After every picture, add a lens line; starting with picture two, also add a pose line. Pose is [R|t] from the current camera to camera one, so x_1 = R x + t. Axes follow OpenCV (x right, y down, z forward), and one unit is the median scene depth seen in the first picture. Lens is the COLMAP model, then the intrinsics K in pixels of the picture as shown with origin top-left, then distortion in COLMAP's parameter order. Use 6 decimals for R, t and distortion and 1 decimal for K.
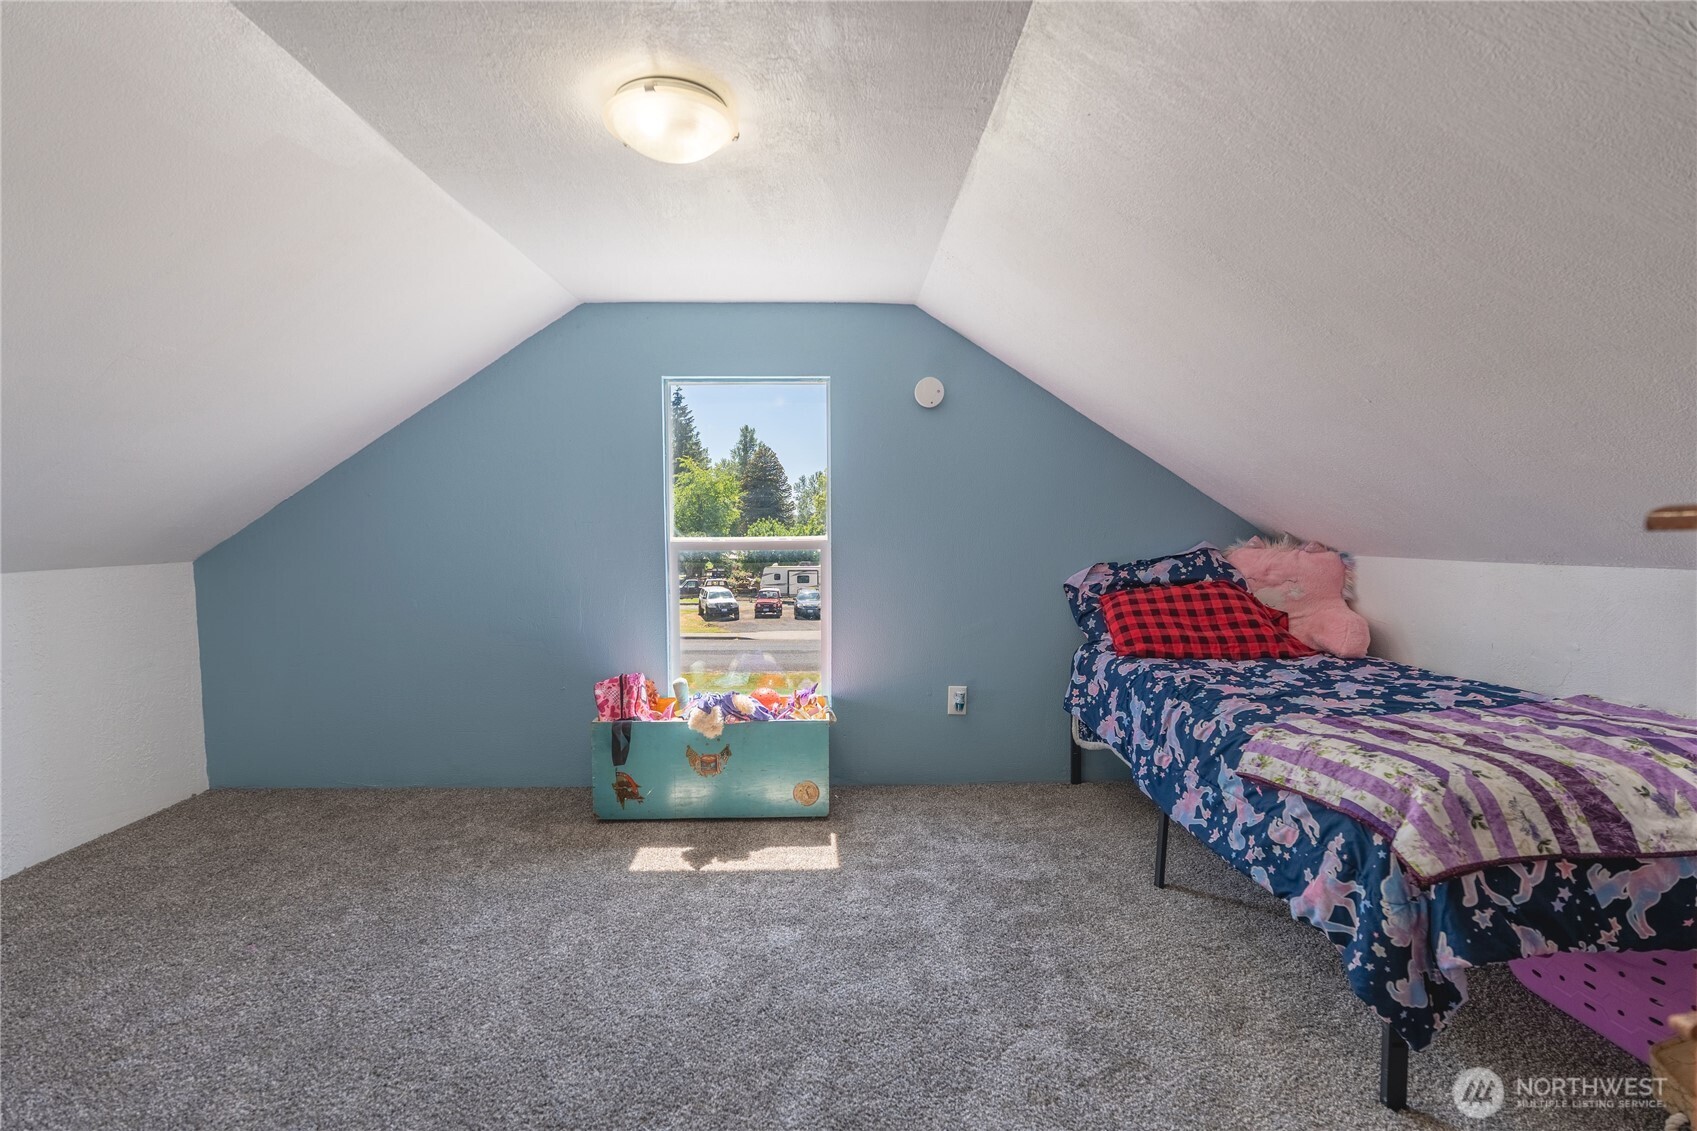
lens RADIAL K [[756.5, 0, 842.7], [0, 756.5, 563.0], [0, 0, 1]] dist [-0.002599, -0.000431]
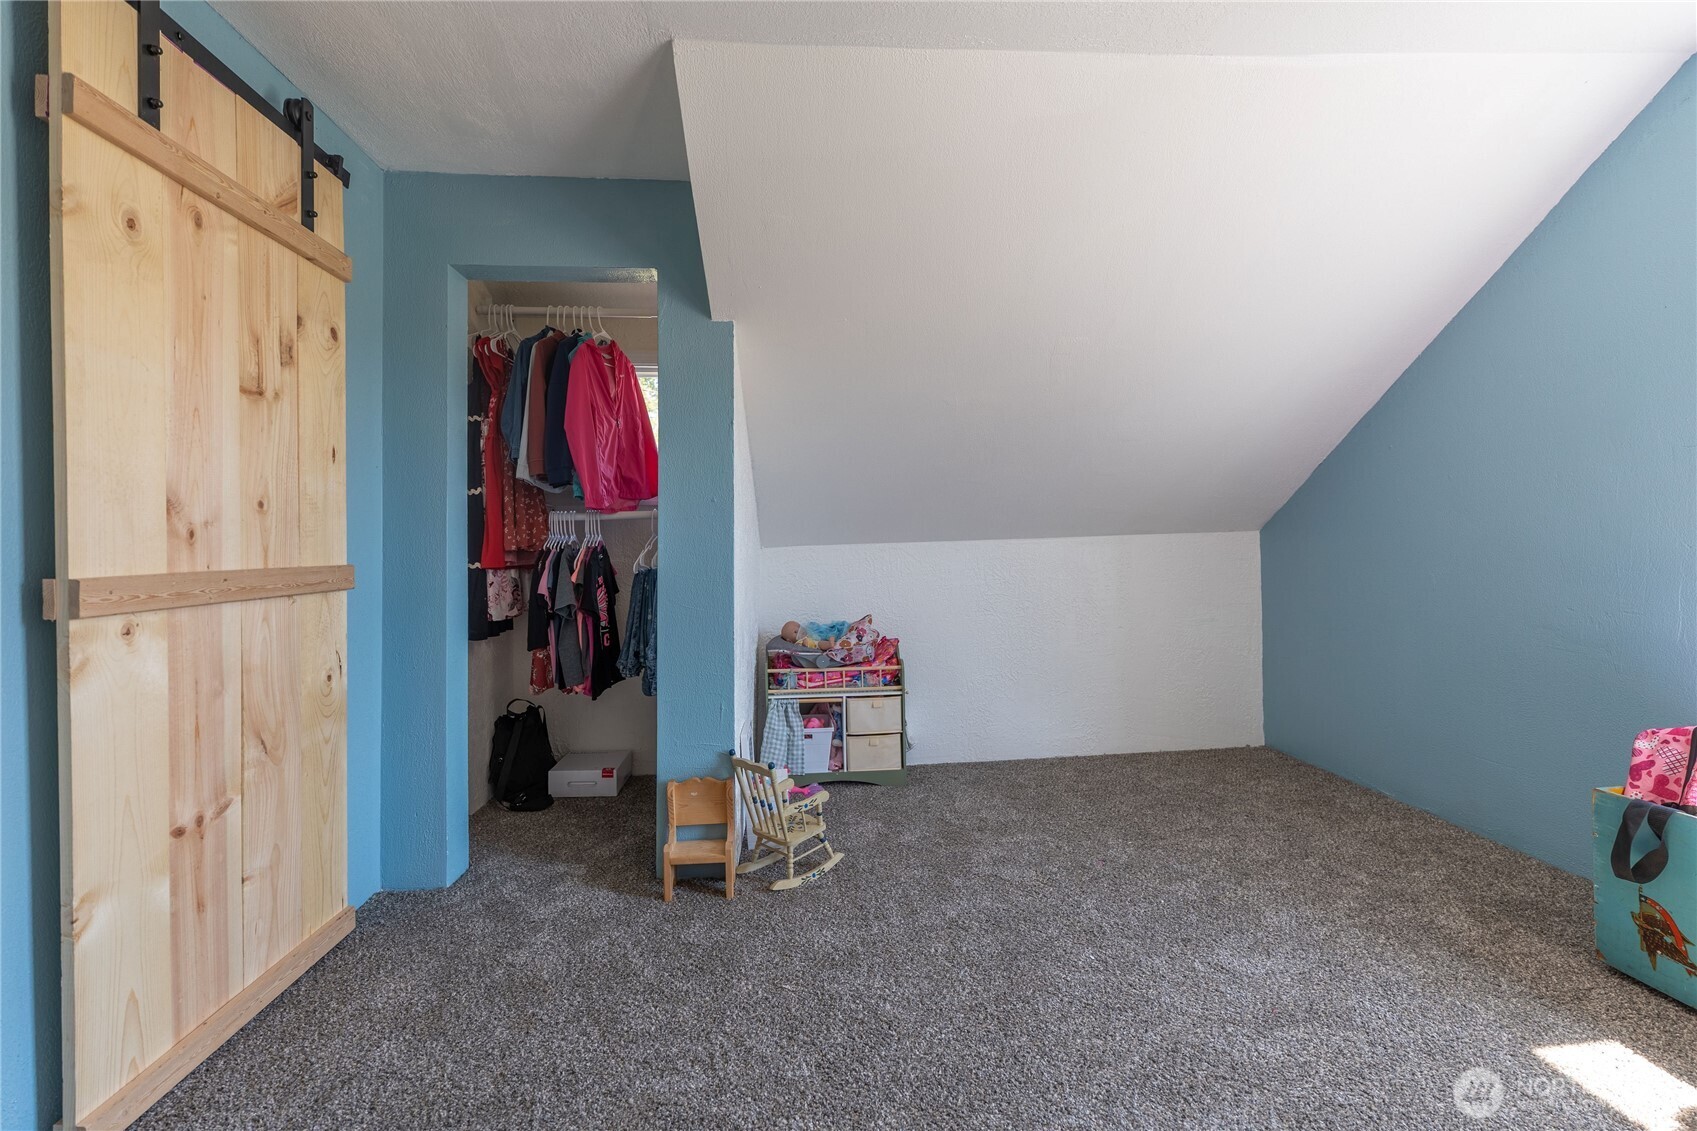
lens RADIAL K [[756.5, 0, 842.7], [0, 756.5, 563.0], [0, 0, 1]] dist [-0.002599, -0.000431]
pose [[0.055247, 0.021322, -0.998245, 0.202723], [-0.021030, 0.999575, 0.020187, 0.038506], [0.998251, 0.019878, 0.055672, 0.385489]]
